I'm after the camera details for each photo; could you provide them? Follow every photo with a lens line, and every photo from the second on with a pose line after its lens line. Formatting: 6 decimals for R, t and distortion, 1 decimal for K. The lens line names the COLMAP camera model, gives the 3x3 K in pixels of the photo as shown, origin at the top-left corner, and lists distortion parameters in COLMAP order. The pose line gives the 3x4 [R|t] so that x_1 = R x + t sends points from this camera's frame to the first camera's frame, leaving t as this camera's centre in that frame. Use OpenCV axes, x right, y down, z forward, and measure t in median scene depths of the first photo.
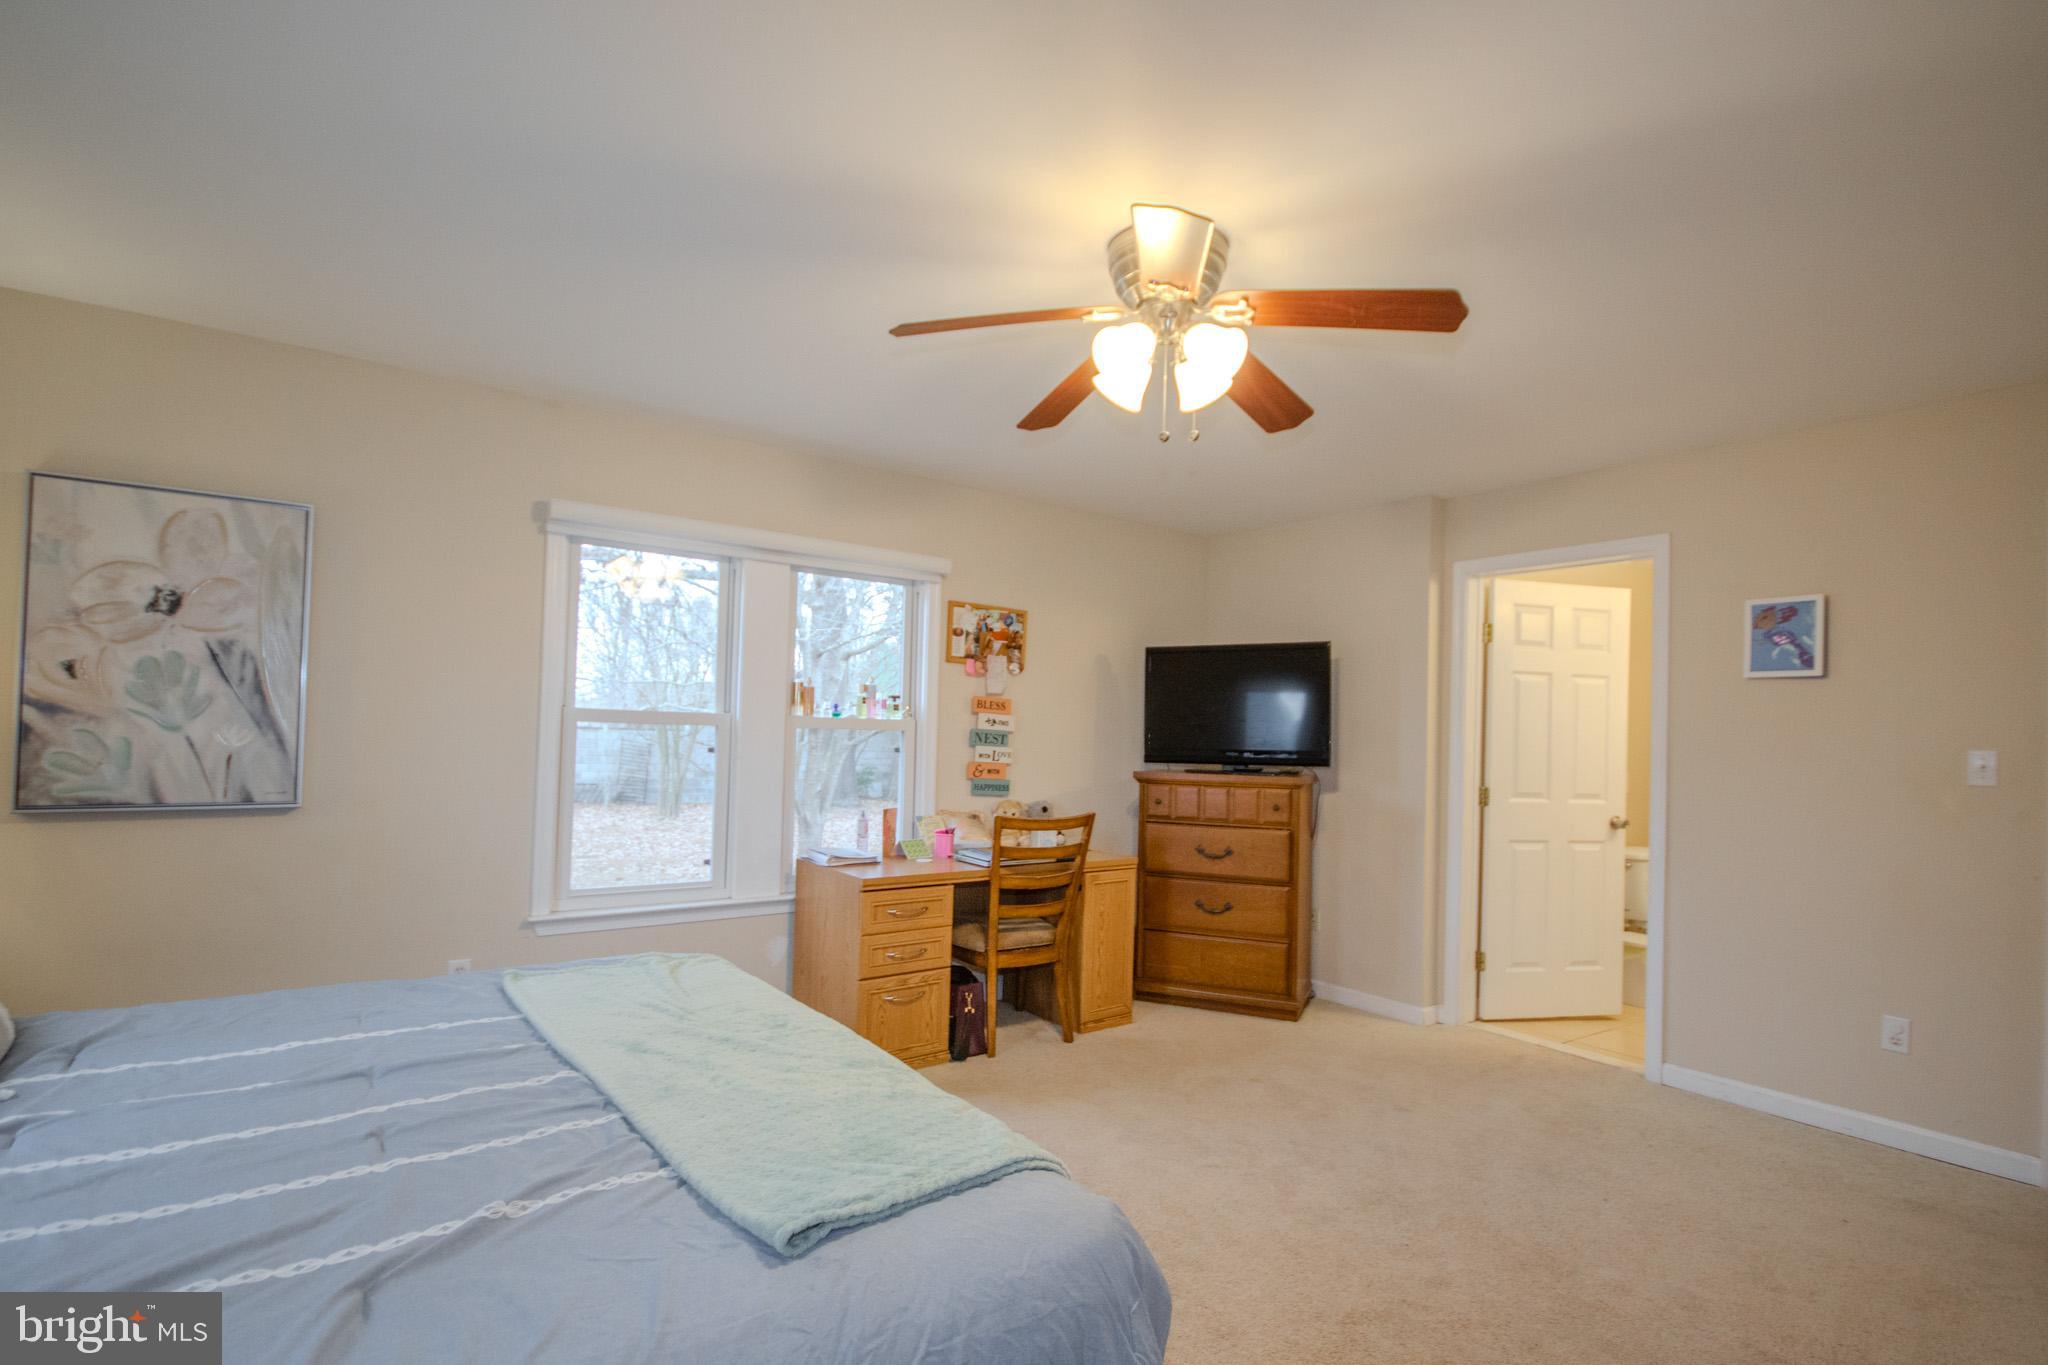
lens RADIAL K [[952.4, 0, 1035.9], [0, 952.4, 698.6], [0, 0, 1]] dist [0.009017, -0.008236]
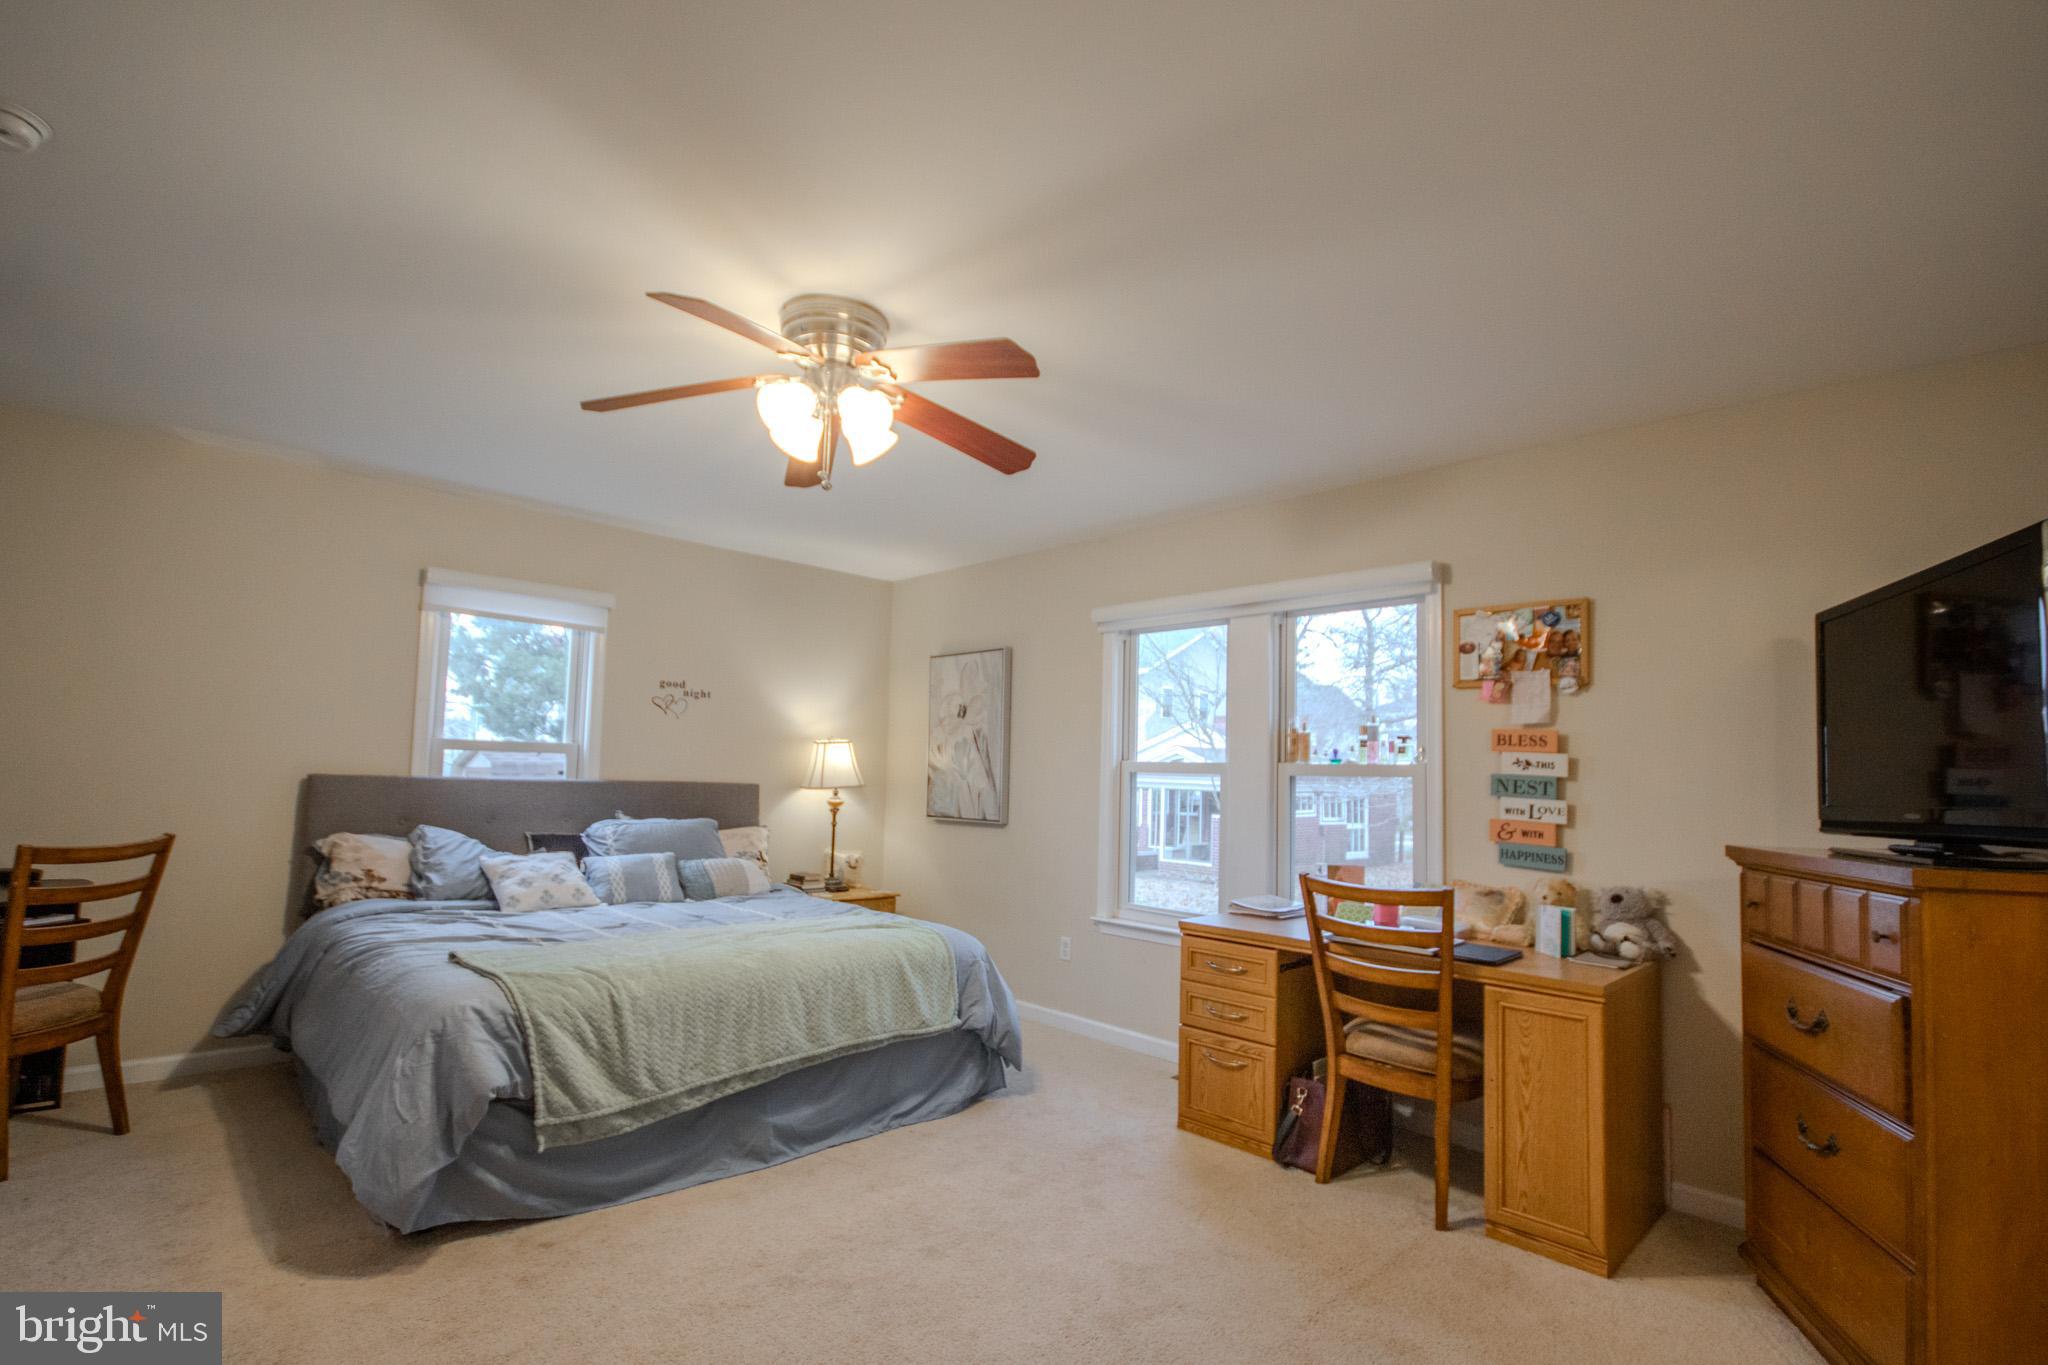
lens RADIAL K [[952.4, 0, 1033.5], [0, 952.4, 696.9], [0, 0, 1]] dist [0.009017, -0.008236]
pose [[0.149357, -0.105775, -0.983109, 0.635721], [0.014990, 0.994390, -0.104711, 0.045882], [0.988670, 0.000902, 0.150105, 0.551881]]
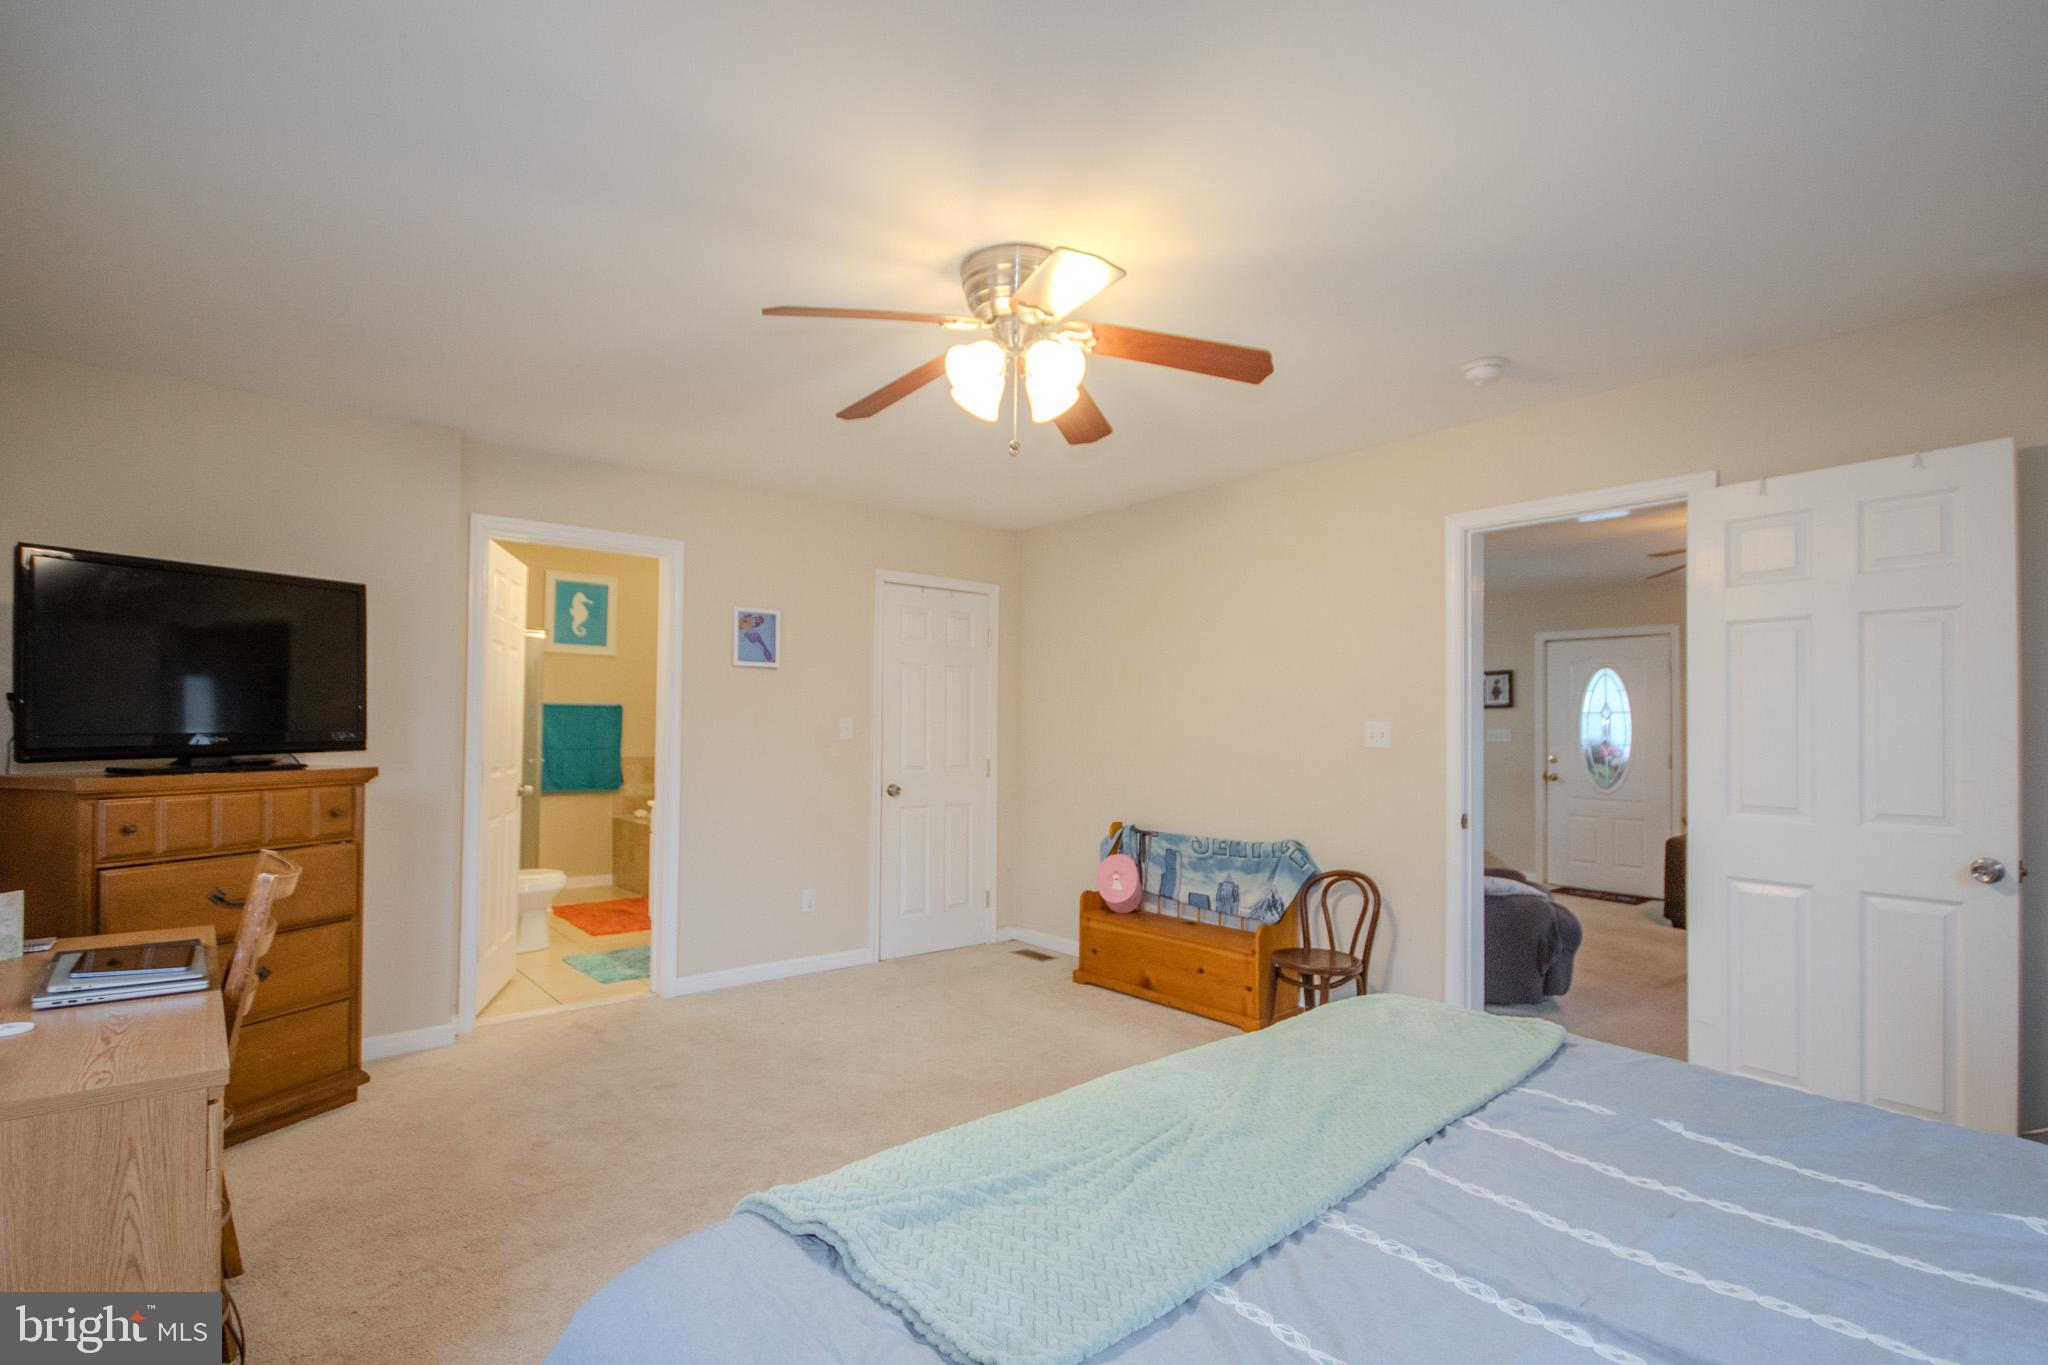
lens RADIAL K [[952.4, 0, 1025.5], [0, 952.4, 704.7], [0, 0, 1]] dist [0.009017, -0.008236]
pose [[-0.046555, -0.004289, 0.998907, -0.479298], [-0.047114, 0.998887, 0.002093, 0.008768], [-0.997804, -0.046965, -0.046705, 0.527488]]
